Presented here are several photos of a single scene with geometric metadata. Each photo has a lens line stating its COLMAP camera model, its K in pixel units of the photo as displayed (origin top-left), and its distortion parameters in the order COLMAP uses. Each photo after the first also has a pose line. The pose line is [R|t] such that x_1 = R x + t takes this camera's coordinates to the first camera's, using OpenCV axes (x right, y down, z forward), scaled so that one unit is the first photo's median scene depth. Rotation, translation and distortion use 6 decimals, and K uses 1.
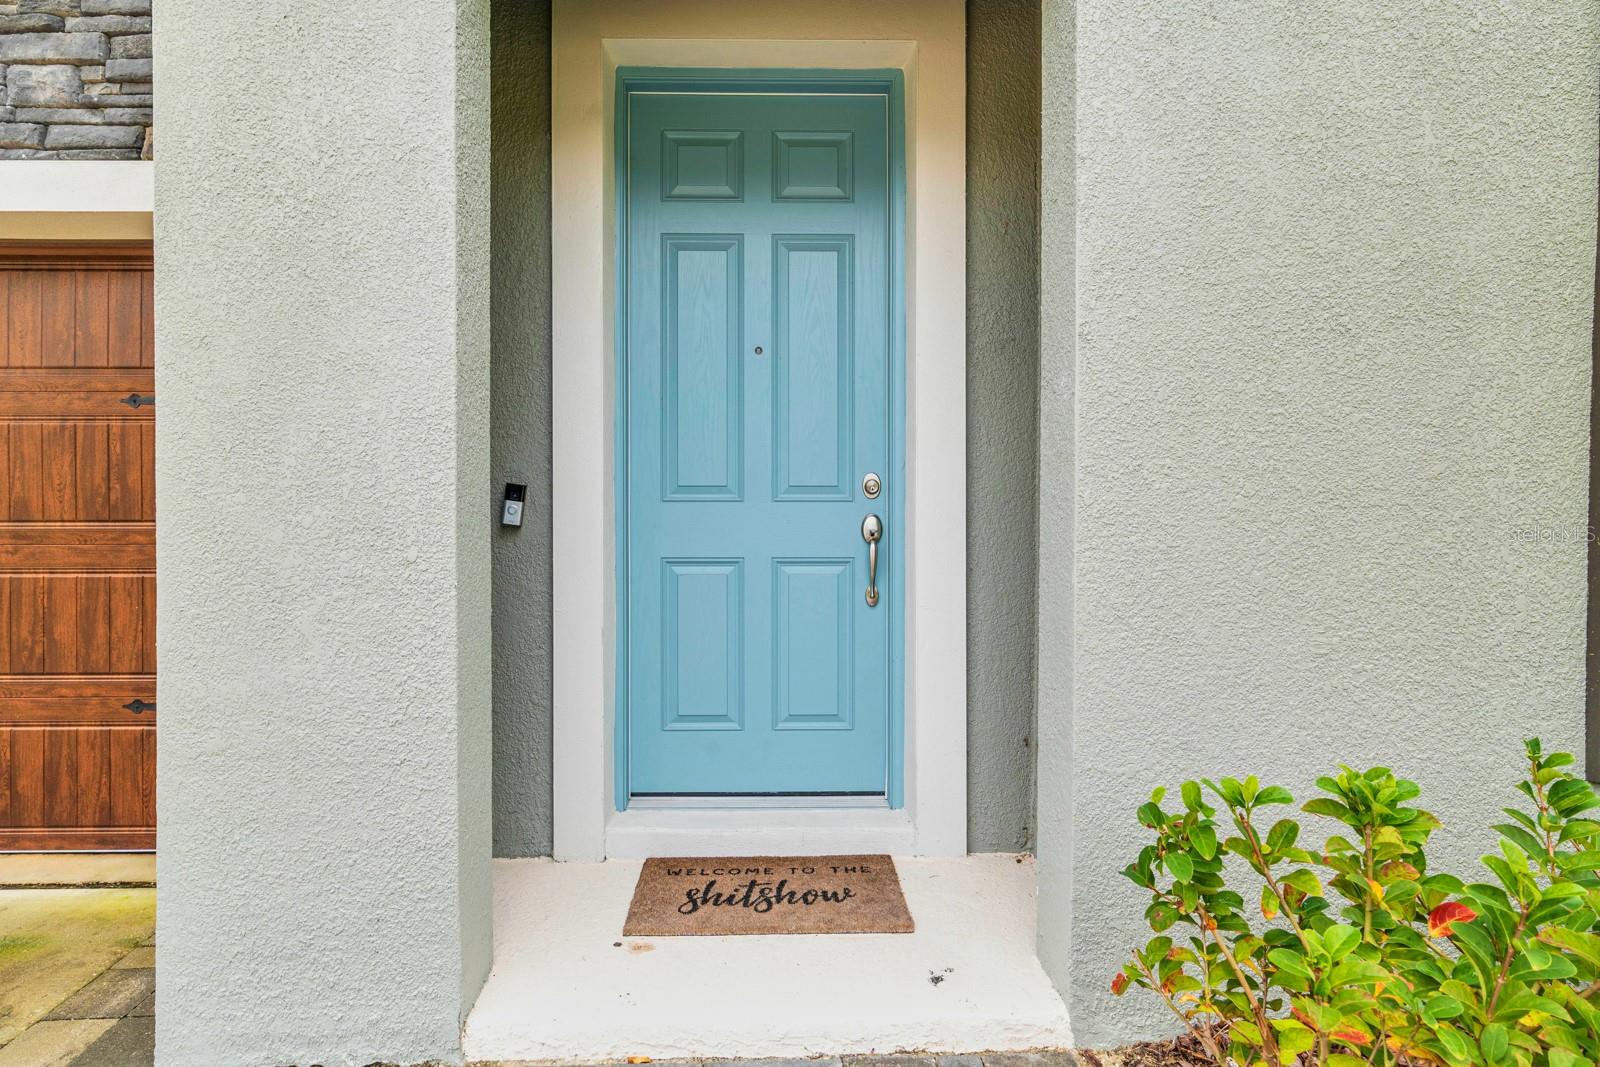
lens RADIAL K [[861.8, 0, 800.0], [0, 861.8, 533.5], [0, 0, 1]] dist [-0.007705, 0.001242]
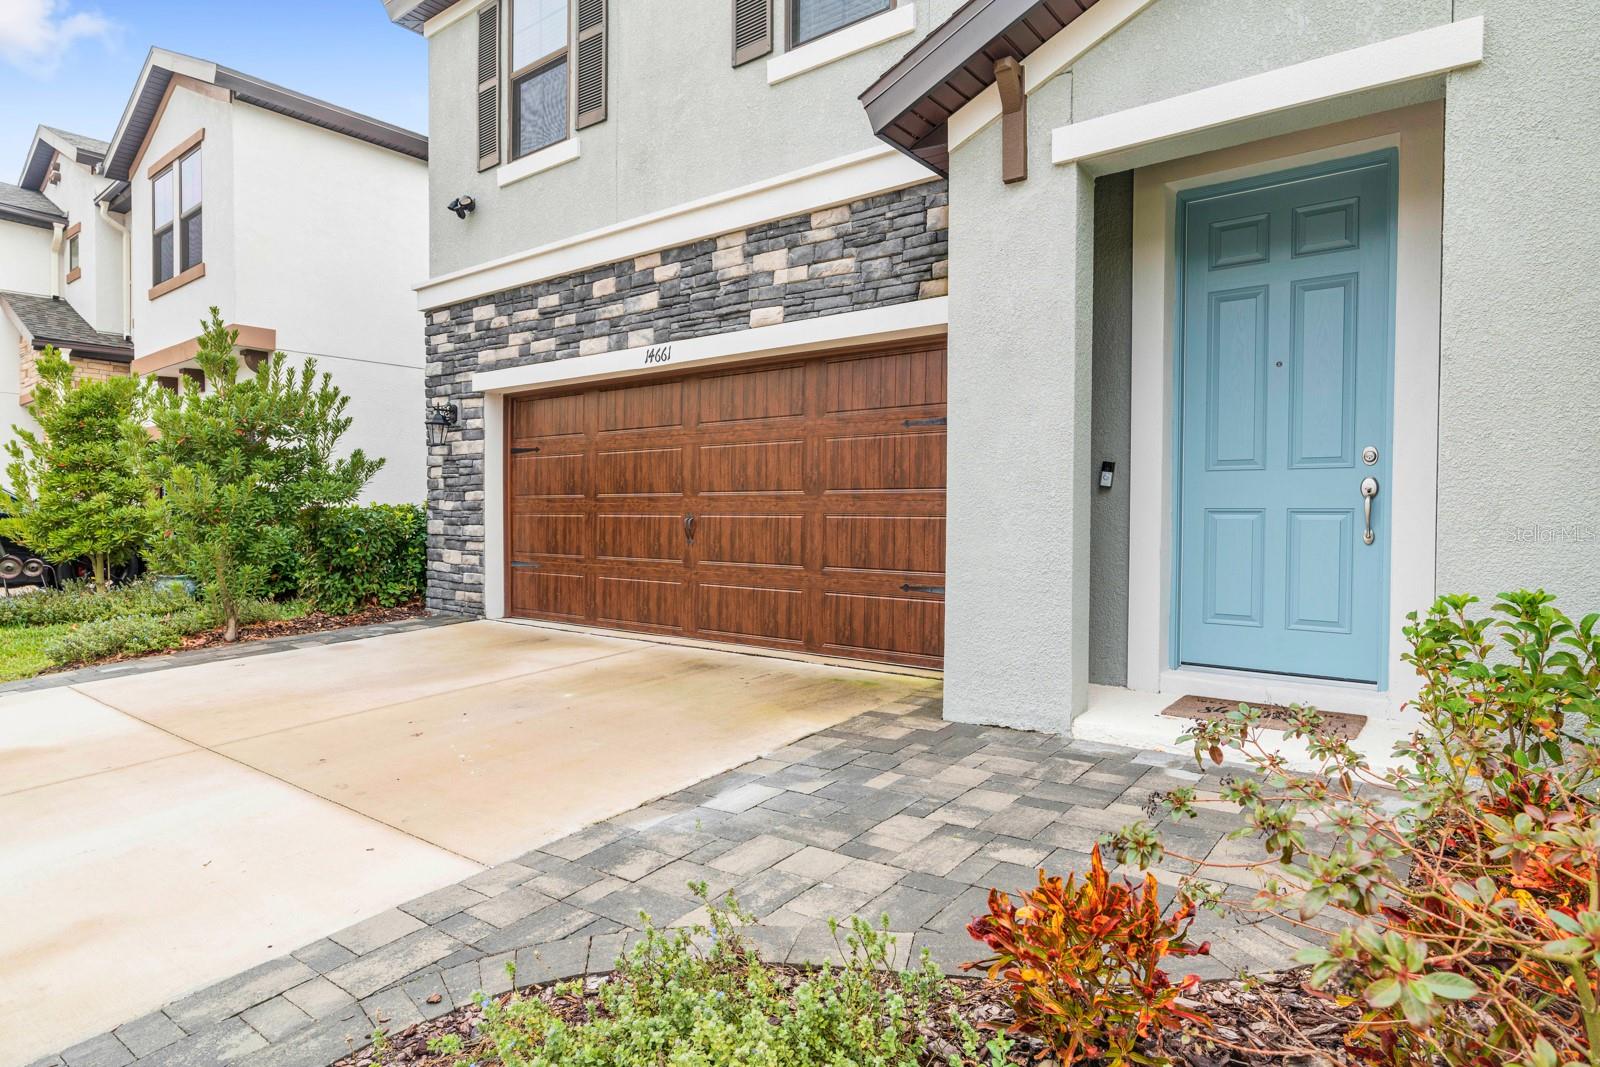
lens RADIAL K [[953.7, 0, 800.0], [0, 953.7, 533.5], [0, 0, 1]] dist [0.002923, 0.001288]
pose [[0.789841, 0.014383, -0.613143, 0.327855], [-0.012521, 0.999895, 0.007326, 0.074445], [0.613184, 0.001890, 0.789938, -0.812494]]
